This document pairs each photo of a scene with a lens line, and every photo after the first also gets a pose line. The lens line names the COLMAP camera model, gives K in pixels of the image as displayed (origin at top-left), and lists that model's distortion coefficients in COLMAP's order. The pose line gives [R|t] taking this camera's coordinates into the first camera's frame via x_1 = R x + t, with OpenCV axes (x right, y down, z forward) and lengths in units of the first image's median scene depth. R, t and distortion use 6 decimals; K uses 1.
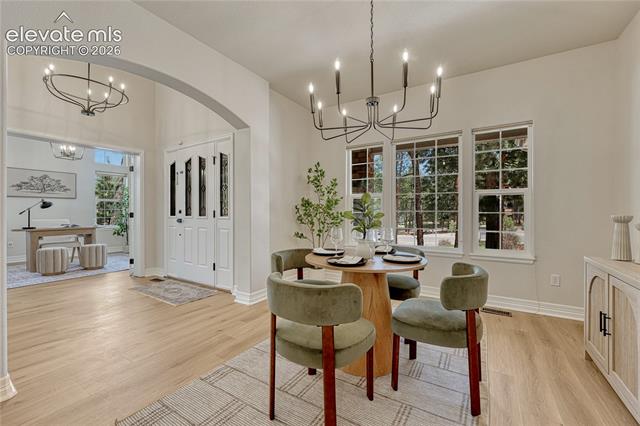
lens RADIAL K [[270.8, 0, 320.0], [0, 270.8, 213.0], [0, 0, 1]] dist [-0.001339, -0.000300]
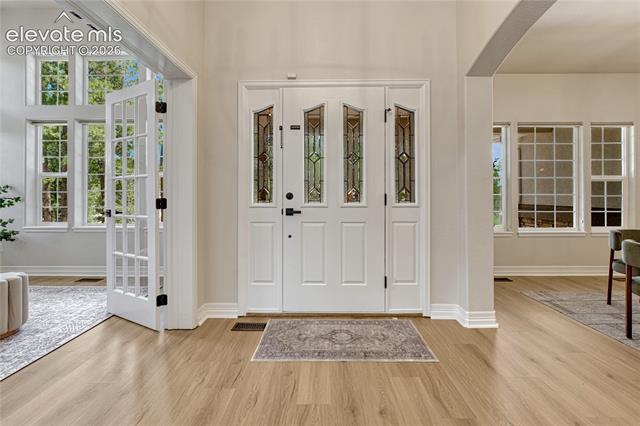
lens RADIAL K [[275.1, 0, 320.3], [0, 275.1, 196.3], [0, 0, 1]] dist [-0.002289, -0.000234]
pose [[0.850199, -0.003185, 0.526451, -0.903950], [0.005185, 0.999984, -0.002325, -0.002246], [-0.526435, 0.004706, 0.850202, 0.555732]]
